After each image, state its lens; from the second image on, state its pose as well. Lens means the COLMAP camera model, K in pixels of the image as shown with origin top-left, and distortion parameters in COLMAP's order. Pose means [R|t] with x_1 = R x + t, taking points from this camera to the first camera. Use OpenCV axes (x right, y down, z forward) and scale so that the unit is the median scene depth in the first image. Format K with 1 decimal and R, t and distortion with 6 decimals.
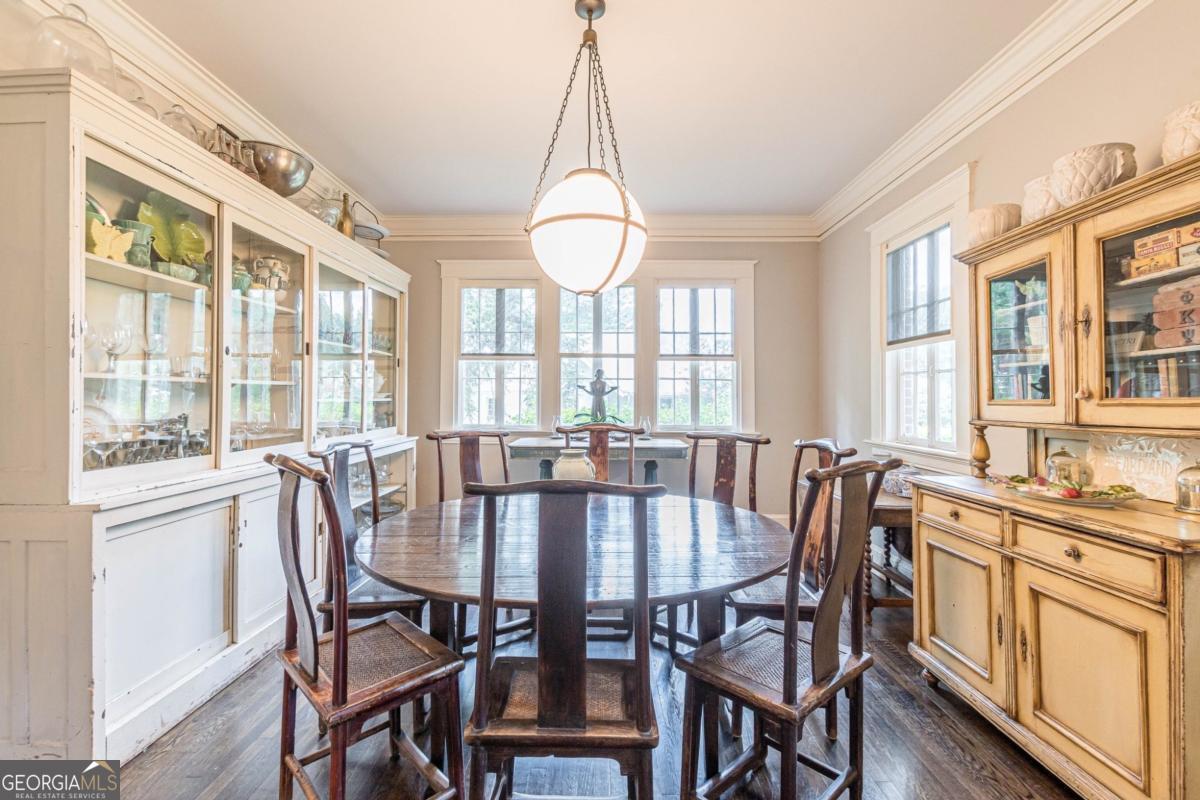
lens RADIAL K [[533.8, 0, 595.8], [0, 533.8, 387.8], [0, 0, 1]] dist [0.003284, -0.000086]
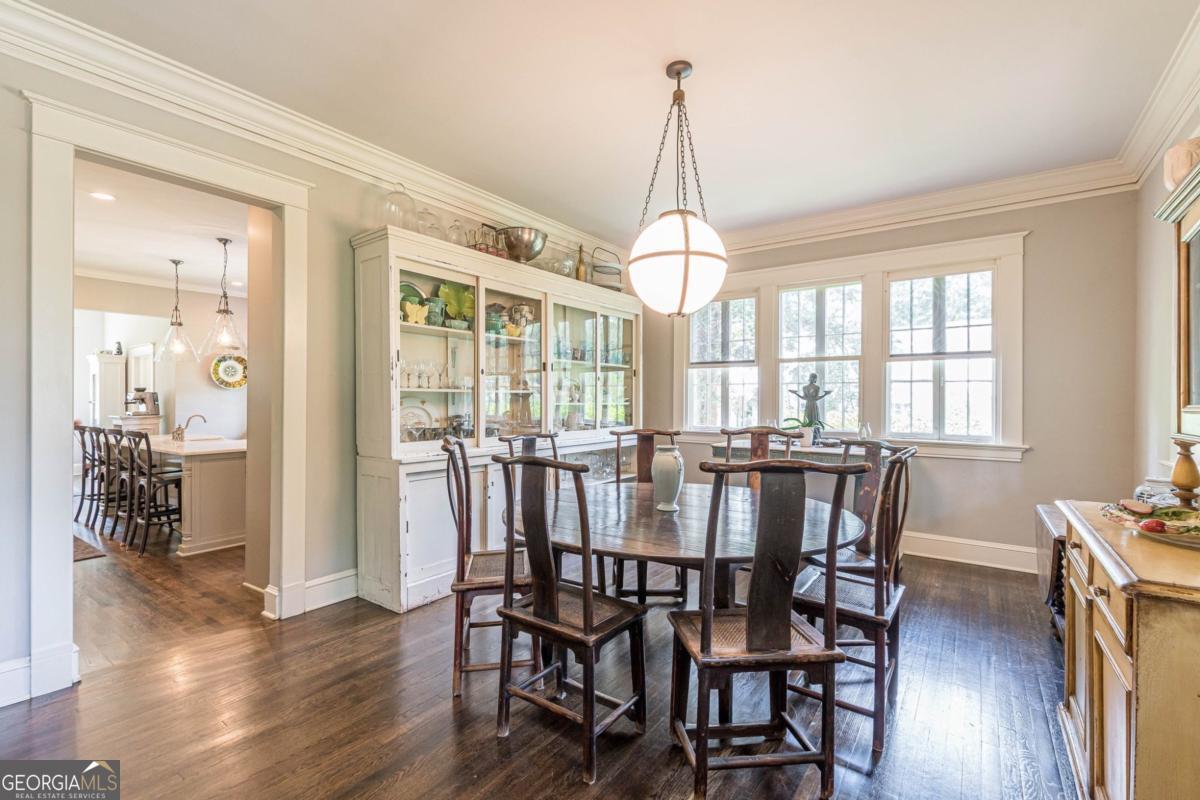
lens RADIAL K [[530.8, 0, 596.7], [0, 530.8, 402.7], [0, 0, 1]] dist [0.007589, 0.000299]
pose [[0.815299, 0.001651, -0.579038, 0.472656], [0.009826, 0.999812, 0.016686, -0.001964], [0.578957, -0.019294, 0.815129, -0.065562]]
